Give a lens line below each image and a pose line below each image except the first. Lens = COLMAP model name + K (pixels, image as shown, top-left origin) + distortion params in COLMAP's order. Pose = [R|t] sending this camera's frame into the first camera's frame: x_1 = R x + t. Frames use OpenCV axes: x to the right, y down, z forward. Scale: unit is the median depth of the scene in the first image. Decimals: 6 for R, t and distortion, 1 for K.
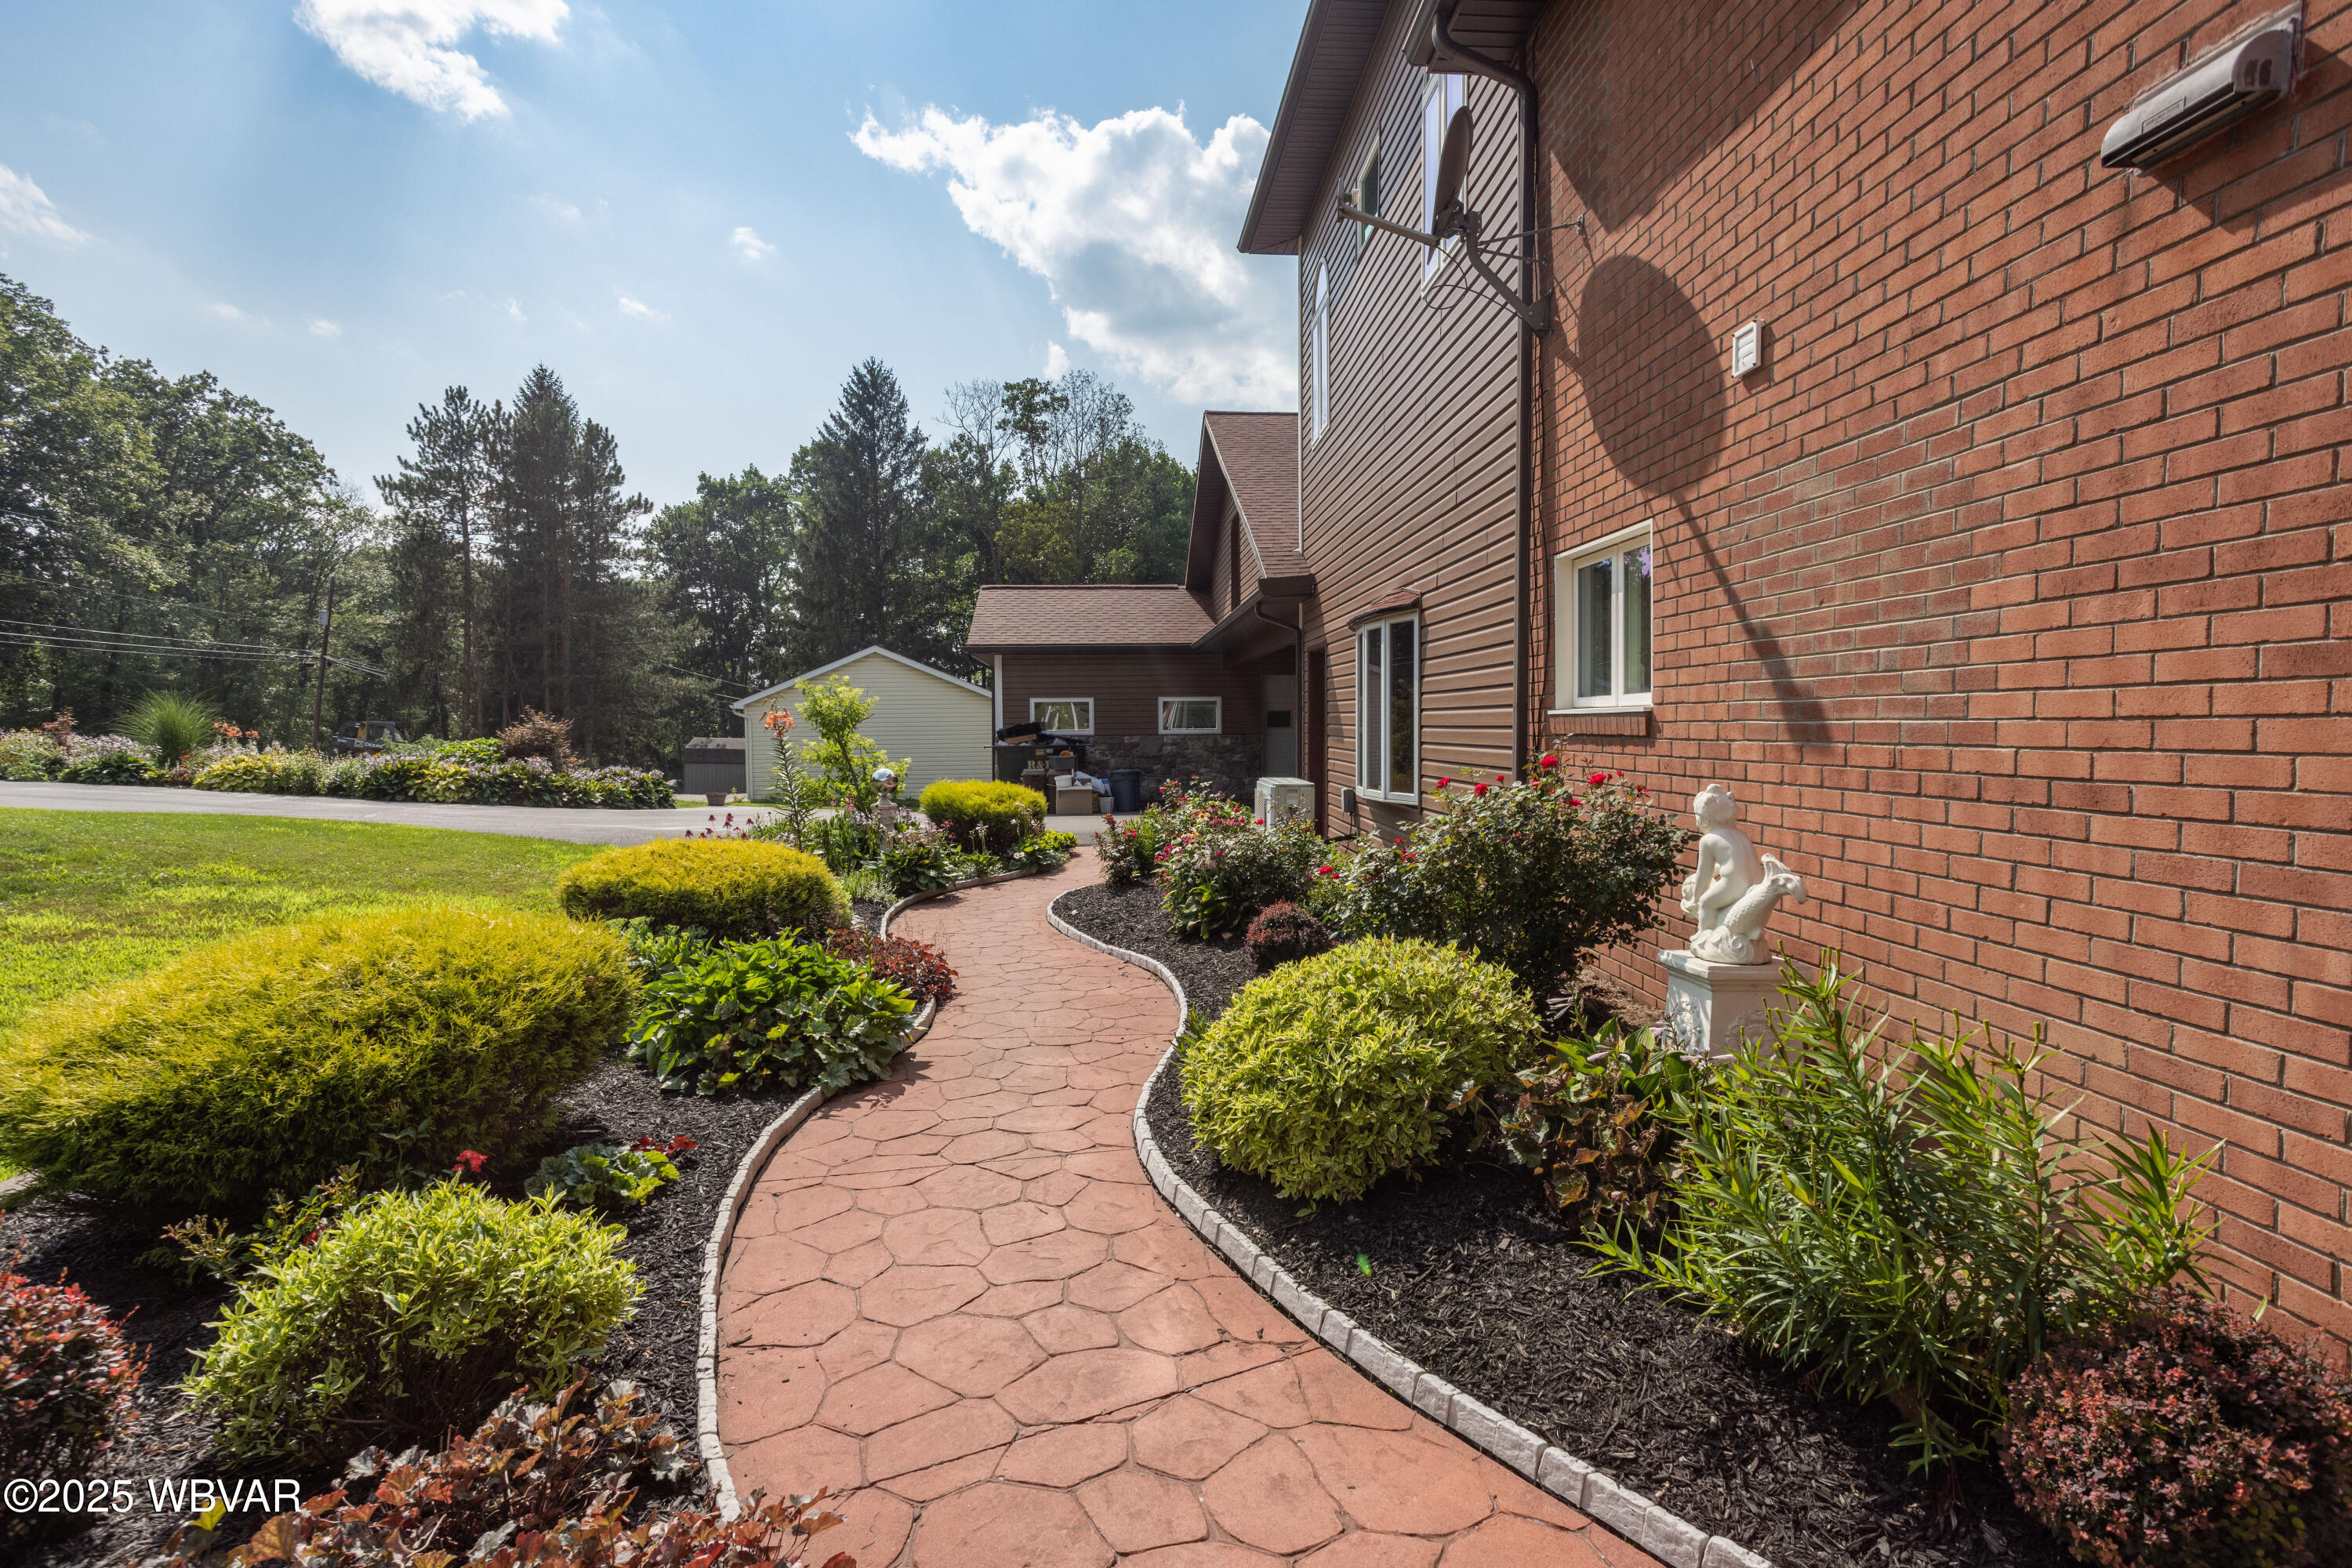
lens RADIAL K [[1153.7, 0, 1176.0], [0, 1153.7, 784.0], [0, 0, 1]] dist [-0.001308, -0.000002]
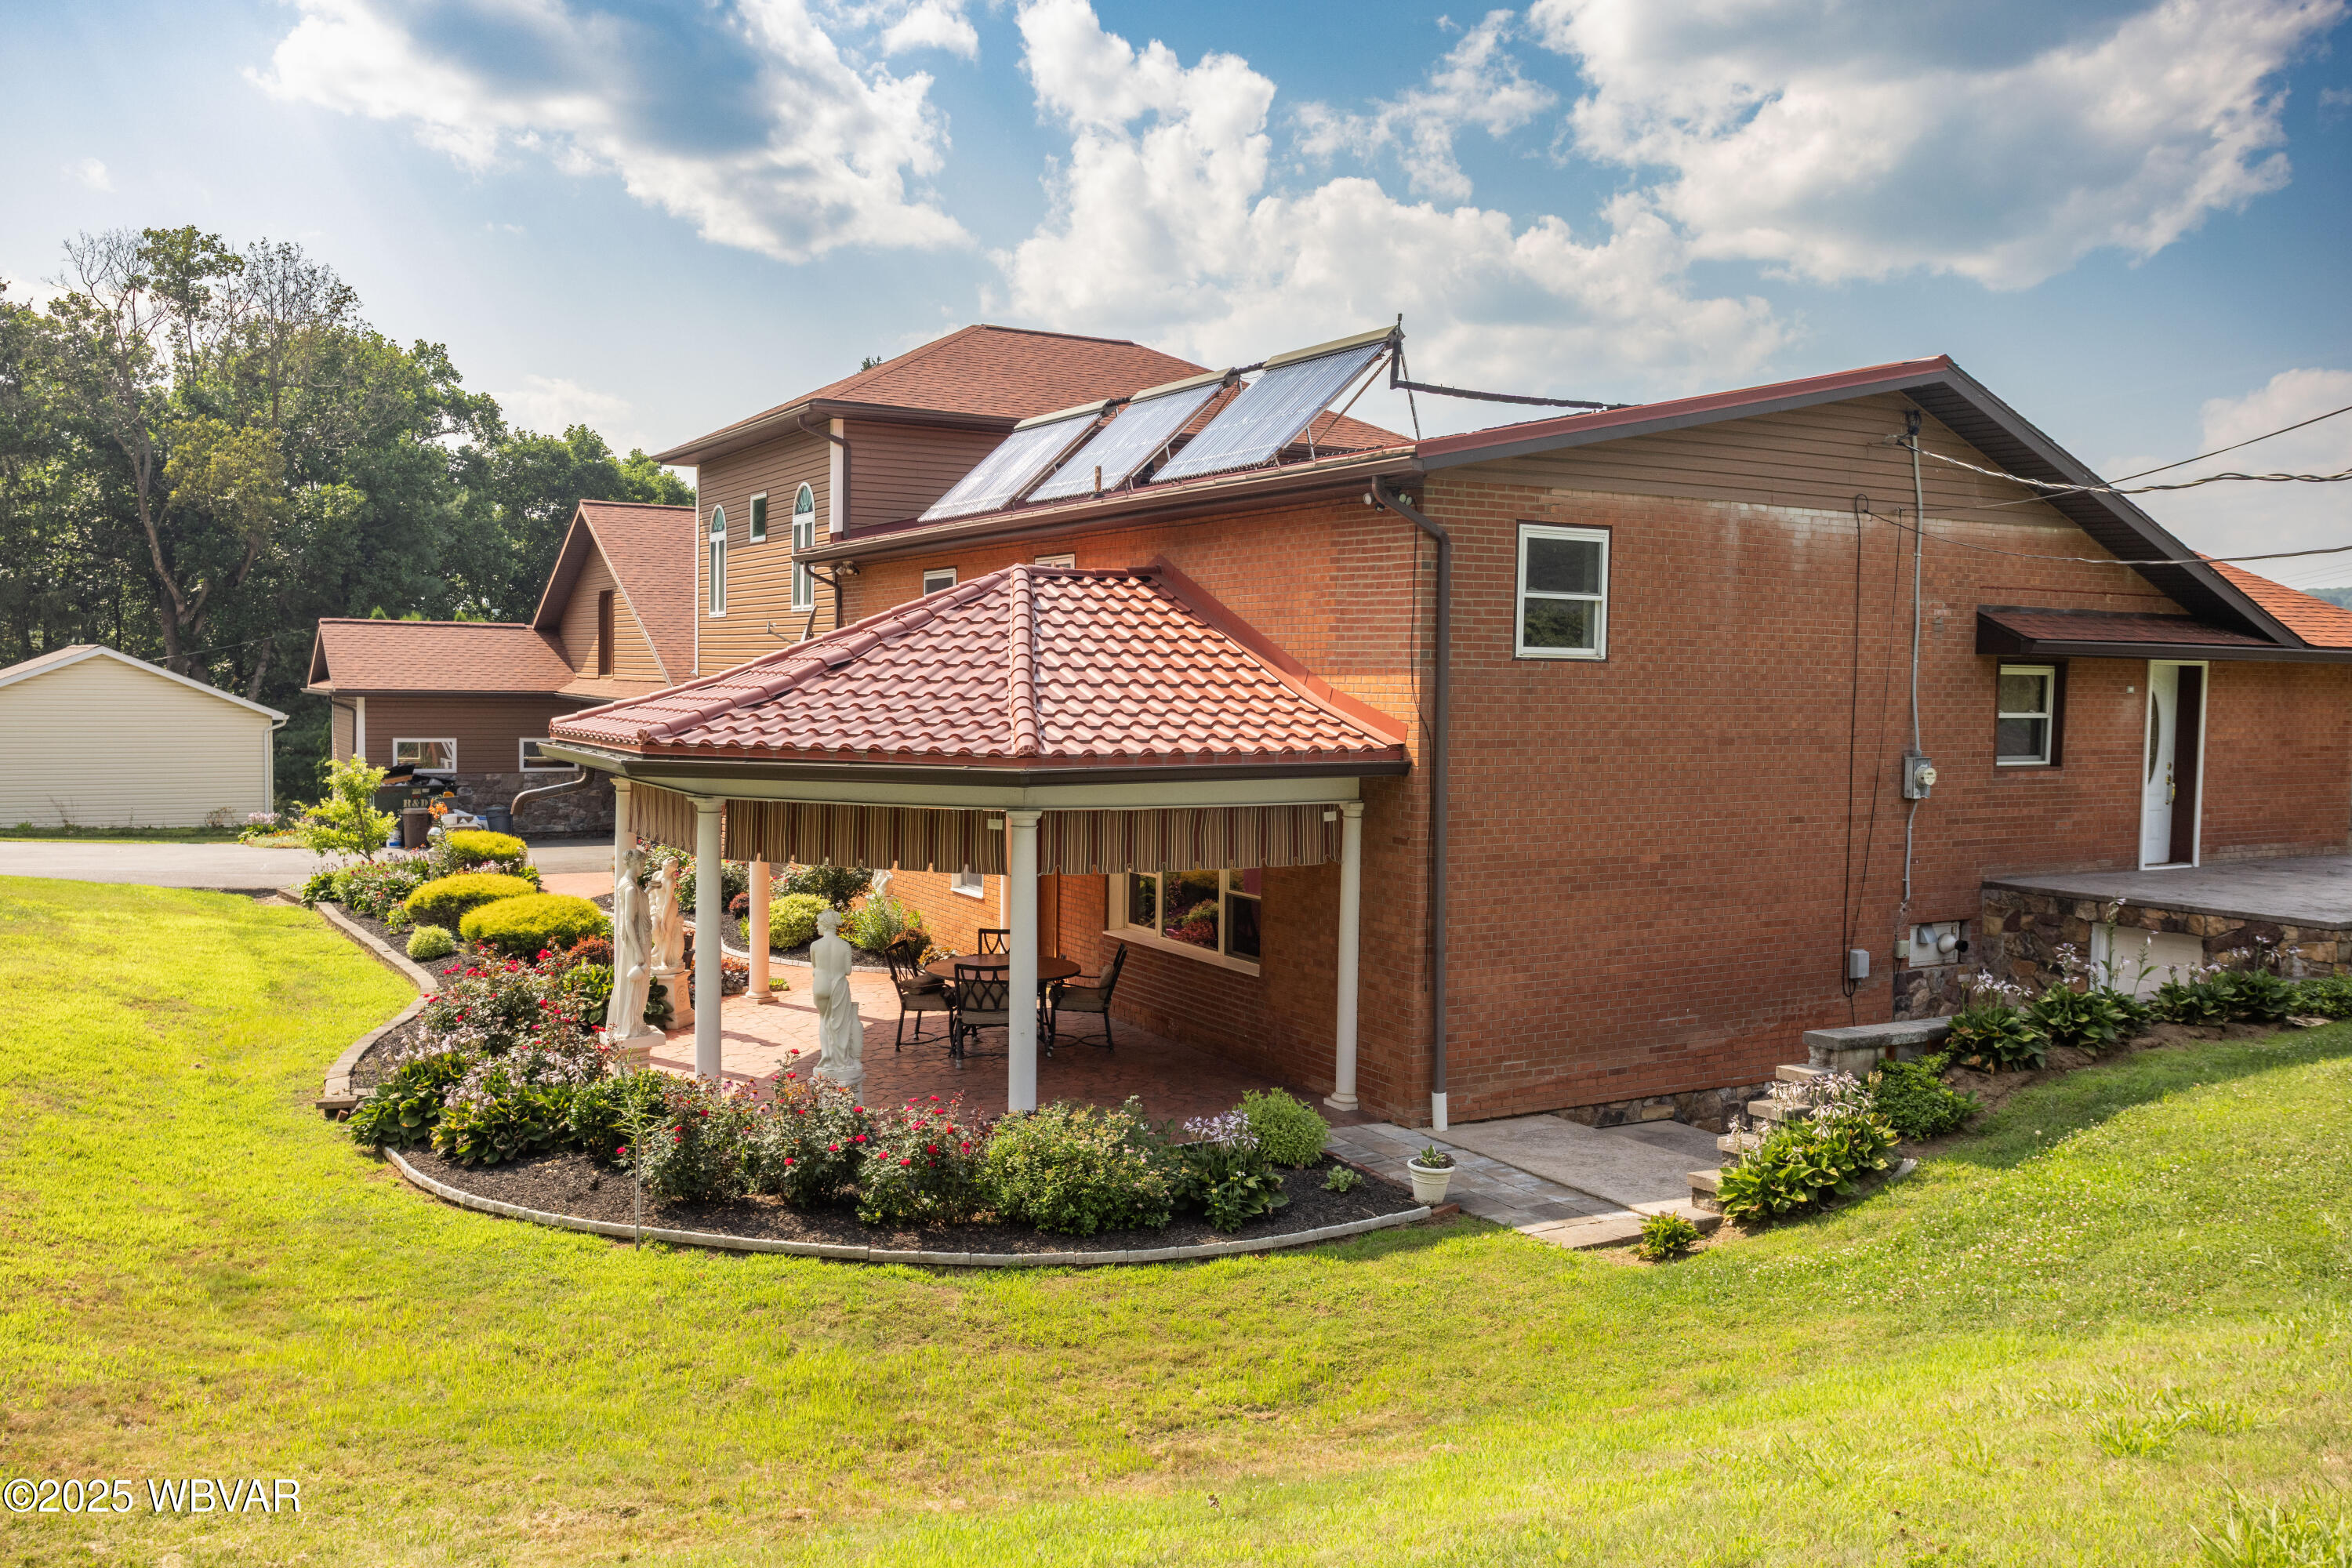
lens RADIAL K [[1875.4, 0, 1176.0], [0, 1875.4, 784.0], [0, 0, 1]] dist [-0.002861, -0.003482]
pose [[0.897497, -0.002834, 0.441011, -0.169149], [-0.001543, 0.999953, 0.009567, -0.035202], [-0.441018, -0.009267, 0.897451, -0.607732]]
